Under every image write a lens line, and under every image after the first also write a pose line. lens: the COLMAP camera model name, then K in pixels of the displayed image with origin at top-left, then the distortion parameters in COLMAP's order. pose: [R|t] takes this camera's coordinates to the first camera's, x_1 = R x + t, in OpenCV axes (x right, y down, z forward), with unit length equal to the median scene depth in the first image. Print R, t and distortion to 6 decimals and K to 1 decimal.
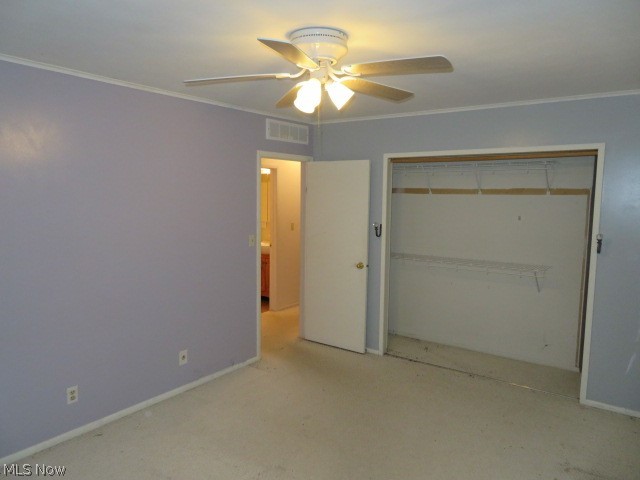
lens RADIAL K [[461.6, 0, 324.4], [0, 461.6, 239.9], [0, 0, 1]] dist [-0.008609, -0.000536]
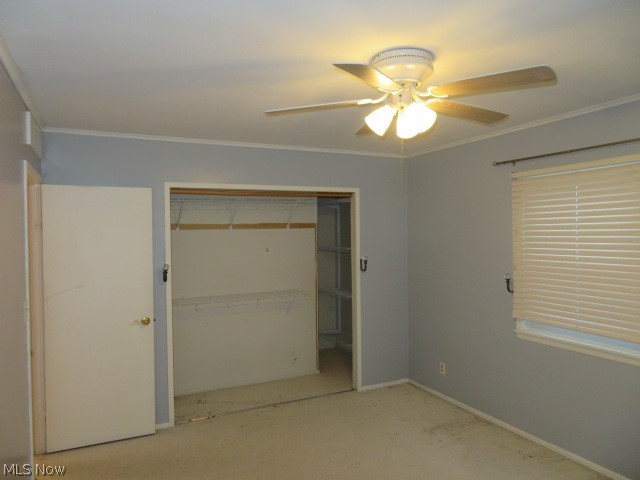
lens RADIAL K [[461.6, 0, 324.4], [0, 461.6, 239.9], [0, 0, 1]] dist [-0.008609, -0.000536]
pose [[0.474777, -0.034249, 0.879439, -0.471593], [0.104562, 0.994360, -0.017725, -0.037363], [-0.873872, 0.100371, 0.475681, 0.355961]]
